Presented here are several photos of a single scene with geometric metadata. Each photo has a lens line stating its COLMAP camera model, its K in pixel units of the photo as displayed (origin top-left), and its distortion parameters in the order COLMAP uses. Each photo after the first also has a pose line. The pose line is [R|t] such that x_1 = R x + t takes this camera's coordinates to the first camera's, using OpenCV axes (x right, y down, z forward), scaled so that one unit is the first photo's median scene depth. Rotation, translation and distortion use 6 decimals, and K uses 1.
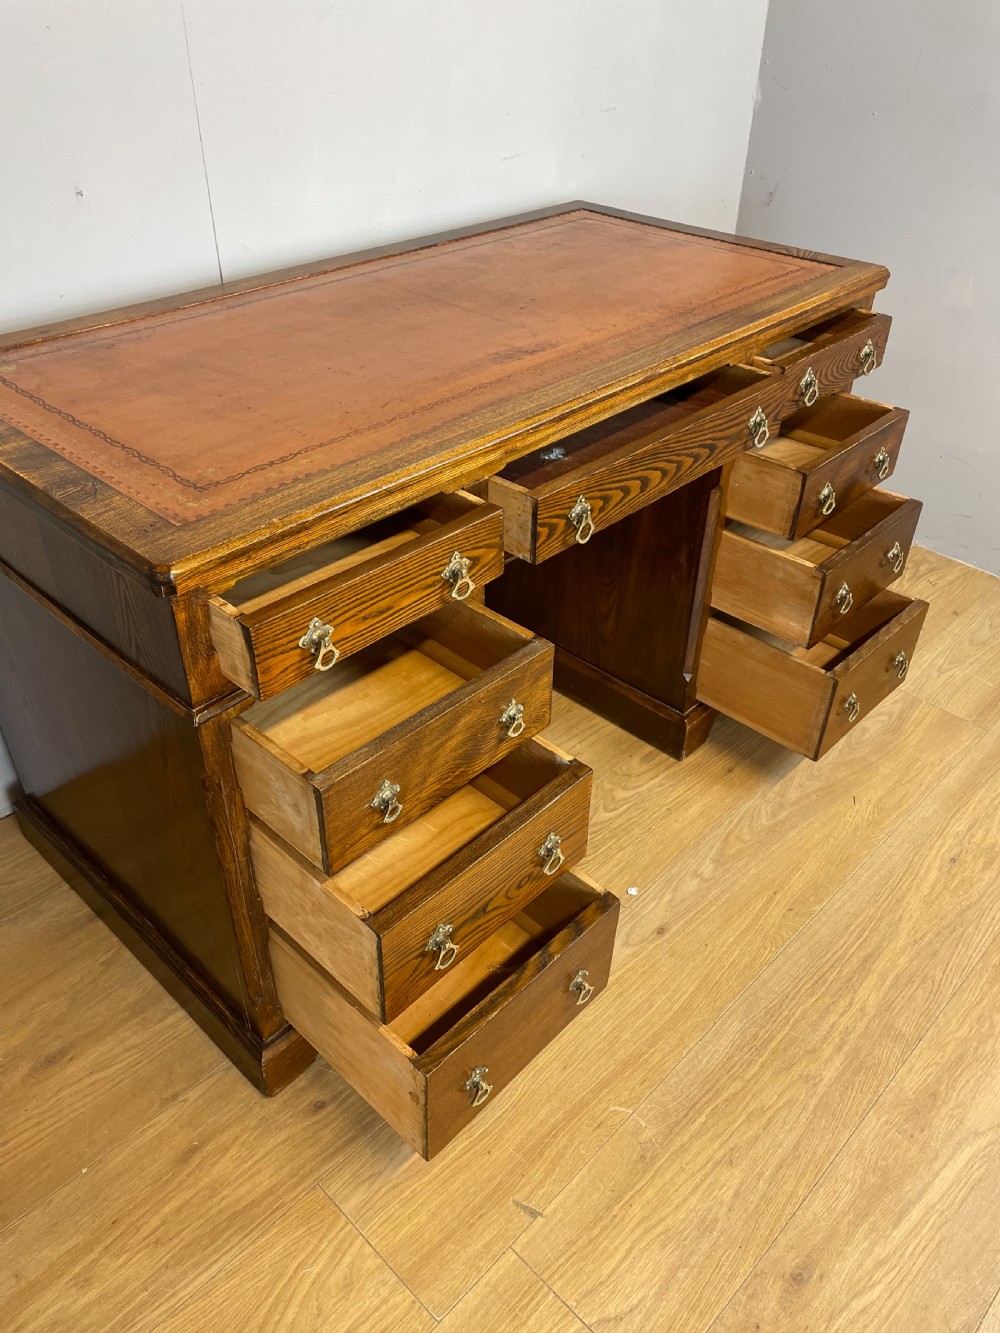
lens RADIAL K [[1008.9, 0, 507.0], [0, 1008.9, 657.6], [0, 0, 1]] dist [0.088902, -0.117313]
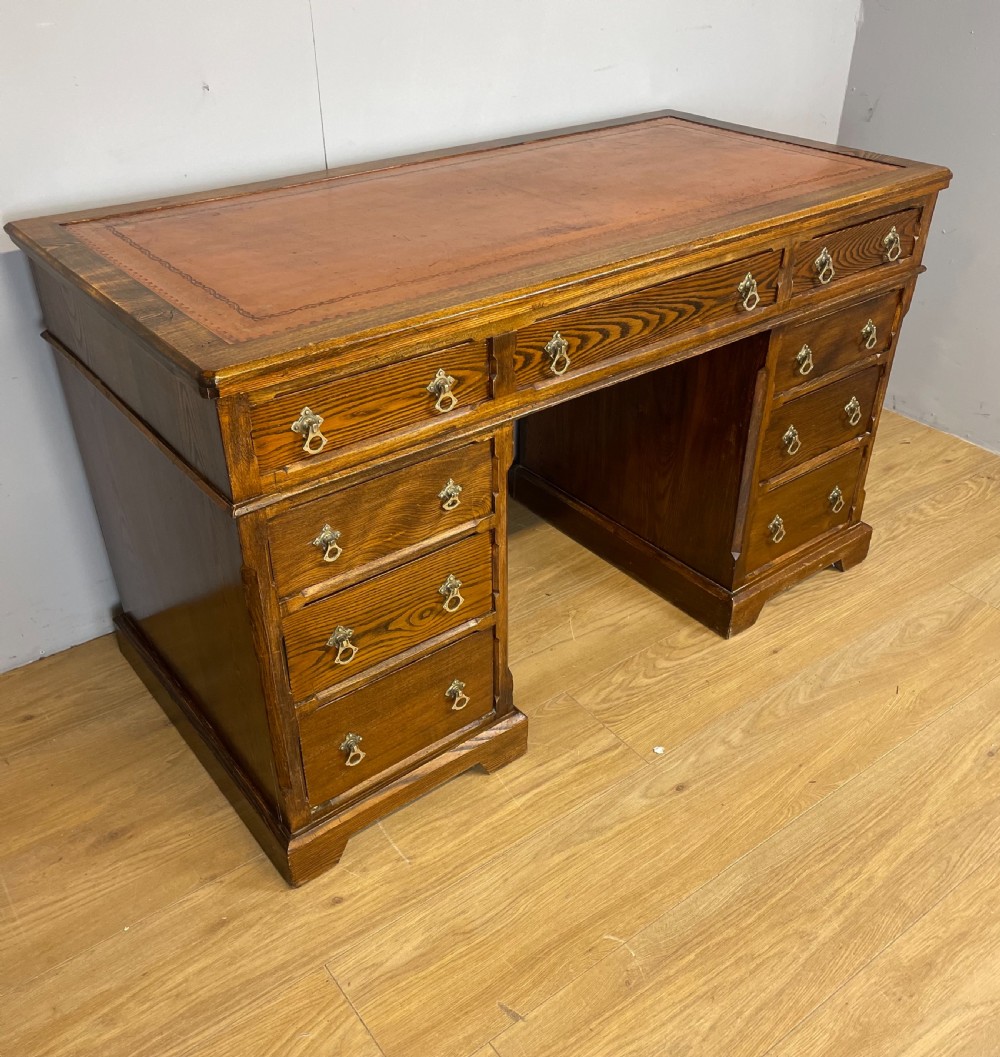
lens RADIAL K [[1006.0, 0, 504.0], [0, 1006.0, 529.4], [0, 0, 1]] dist [0.093399, -0.124594]
pose [[0.988183, 0.066414, -0.138145, 0.118915], [-0.073843, 0.996048, -0.049358, 0.084501], [0.134320, 0.058976, 0.989181, -0.077532]]
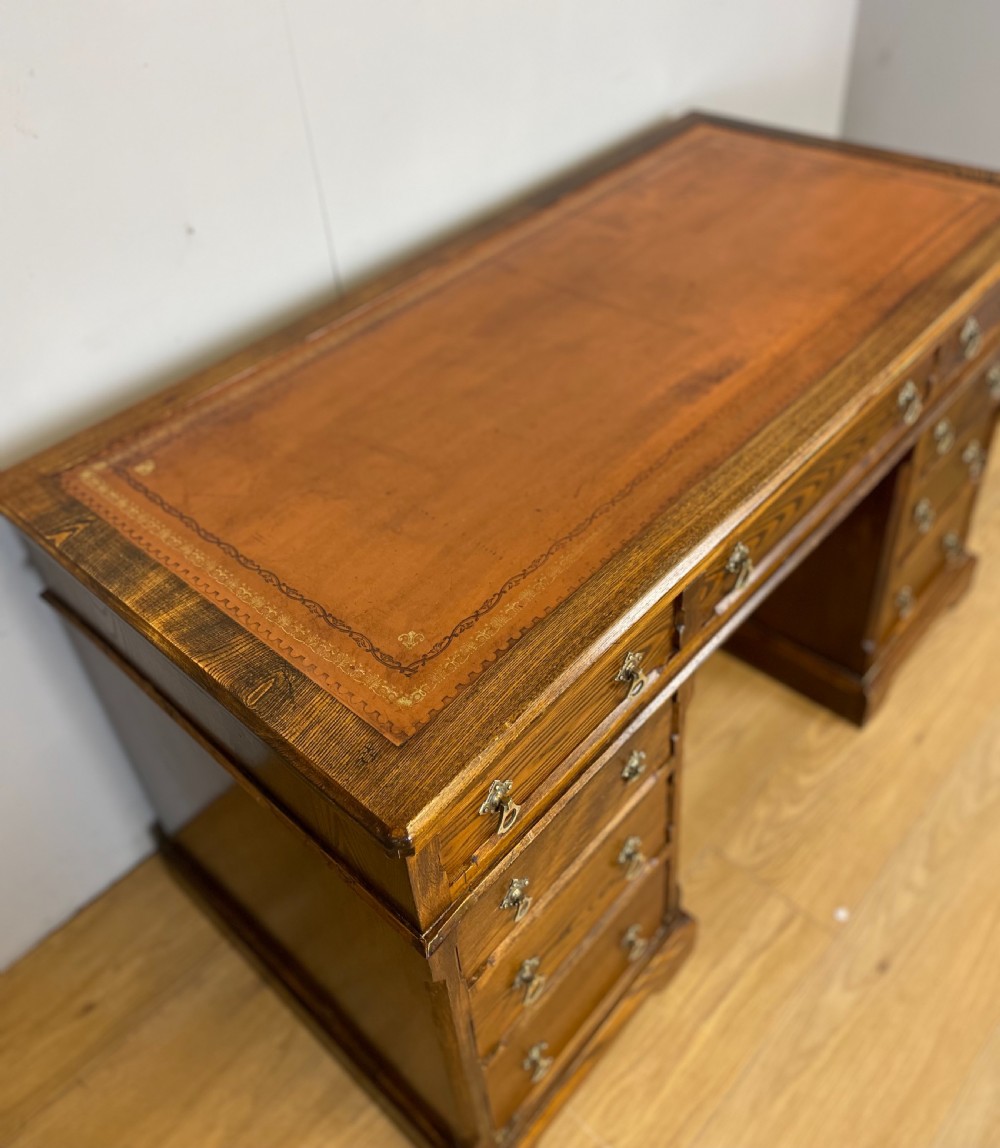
lens RADIAL K [[1008.8, 0, 499.7], [0, 1008.8, 467.4], [0, 0, 1]] dist [0.091135, -0.120694]
pose [[0.995717, -0.078877, -0.048231, -0.127476], [0.080469, 0.996243, 0.032001, -0.270373], [0.045526, -0.035745, 0.998323, 0.118144]]
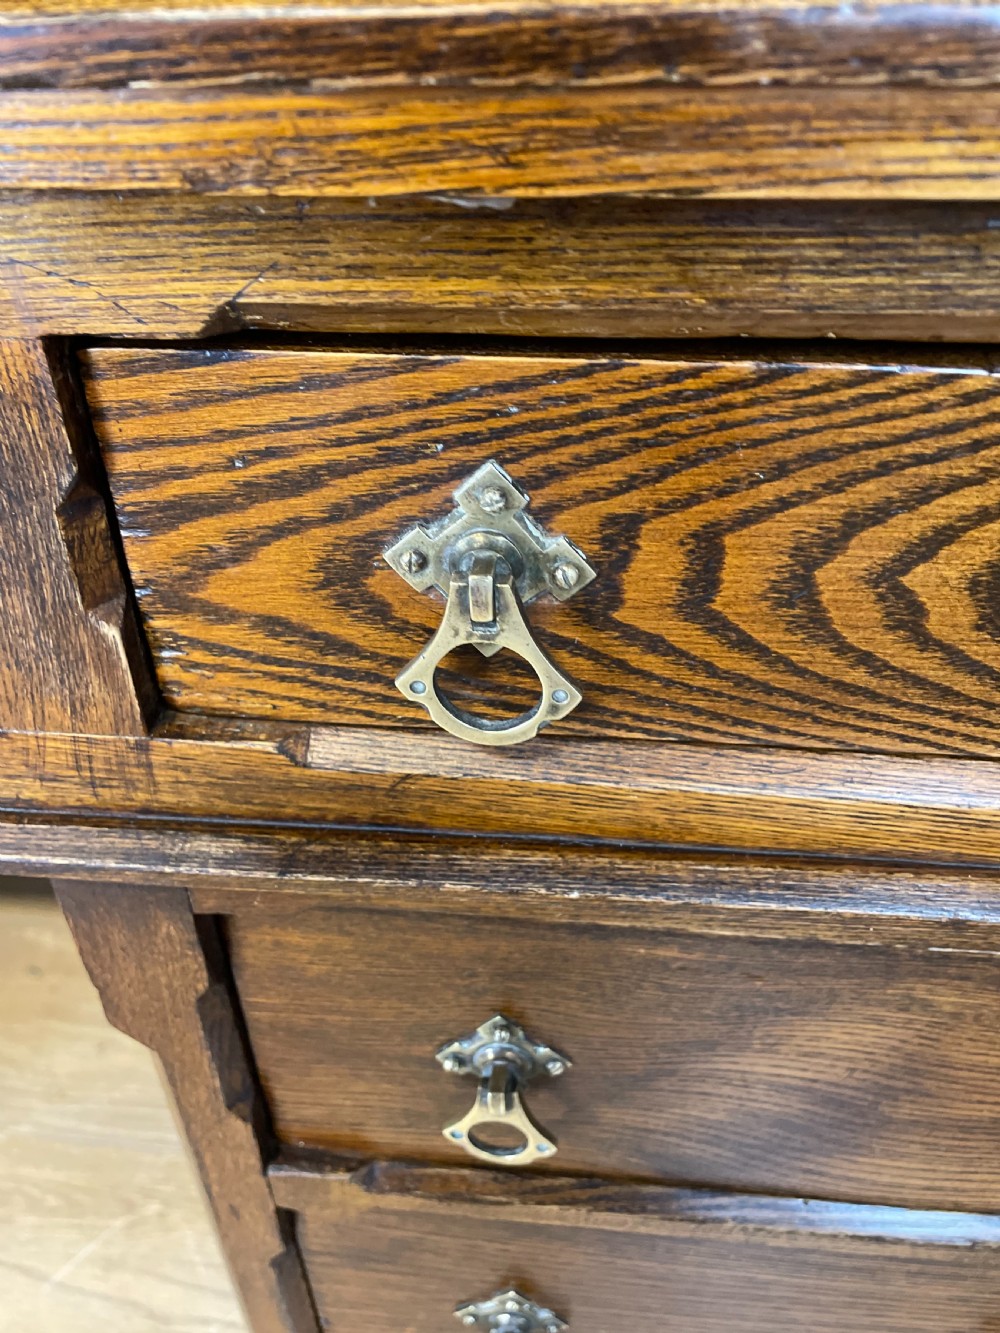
lens RADIAL K [[1009.5, 0, 501.9], [0, 1009.5, 659.3], [0, 0, 1]] dist [0.088685, -0.118455]
pose [[0.602664, 0.428572, -0.673144, 0.418971], [-0.447172, 0.880032, 0.159940, -0.347682], [0.660934, 0.204621, 0.722009, 1.090006]]
